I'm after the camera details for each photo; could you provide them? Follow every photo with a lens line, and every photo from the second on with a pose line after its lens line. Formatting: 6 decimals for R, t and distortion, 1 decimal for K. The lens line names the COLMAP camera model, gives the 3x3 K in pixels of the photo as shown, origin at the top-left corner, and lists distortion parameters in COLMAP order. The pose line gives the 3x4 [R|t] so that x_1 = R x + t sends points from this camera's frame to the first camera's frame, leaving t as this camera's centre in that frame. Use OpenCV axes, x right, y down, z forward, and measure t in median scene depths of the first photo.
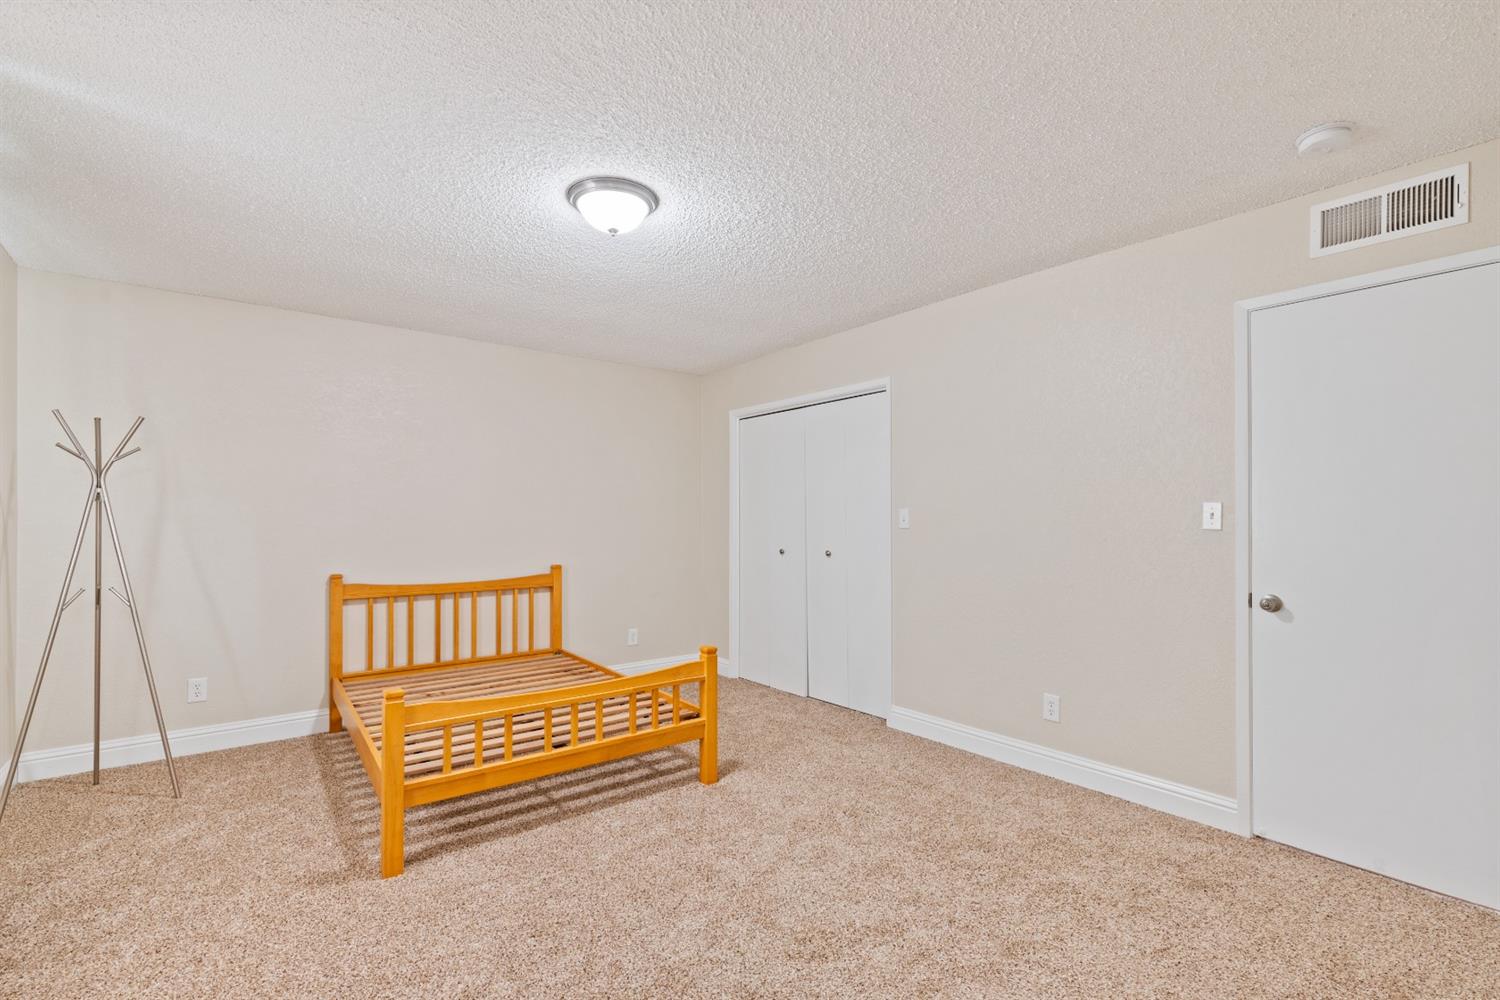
lens RADIAL K [[689.3, 0, 752.1], [0, 689.3, 516.6], [0, 0, 1]] dist [0.006275, 0.000060]
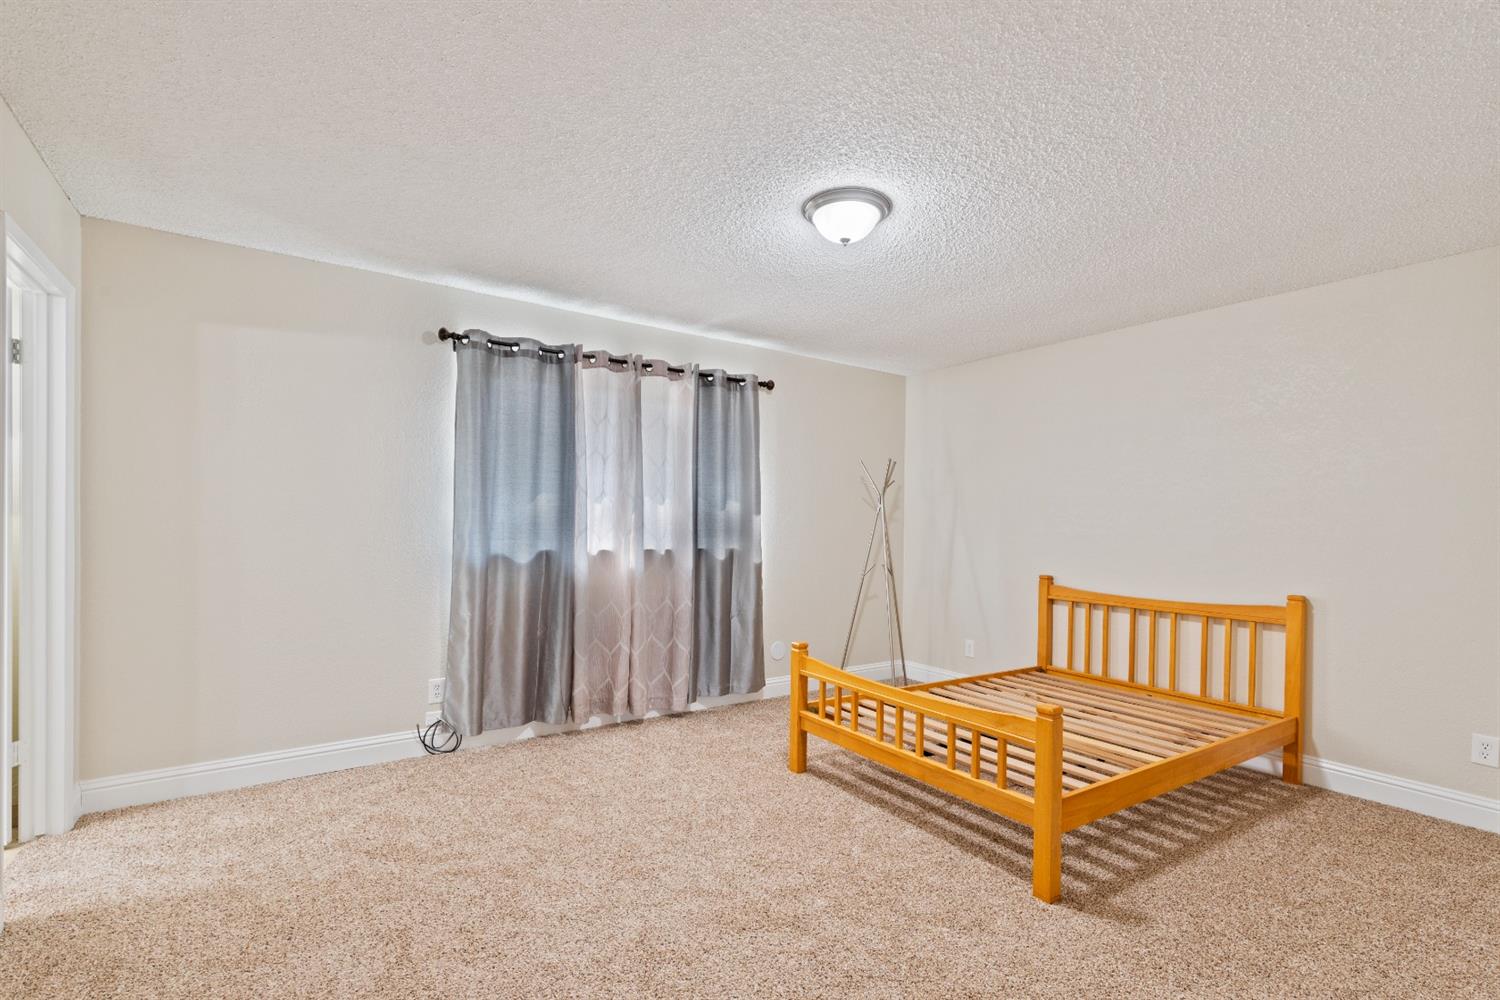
lens RADIAL K [[660.7, 0, 746.4], [0, 660.7, 532.2], [0, 0, 1]] dist [0.000978, 0.000034]
pose [[-0.069178, 0.007417, -0.997577, 0.486283], [-0.016325, 0.999830, 0.008565, 0.011801], [0.997471, 0.016878, -0.069045, 0.577170]]
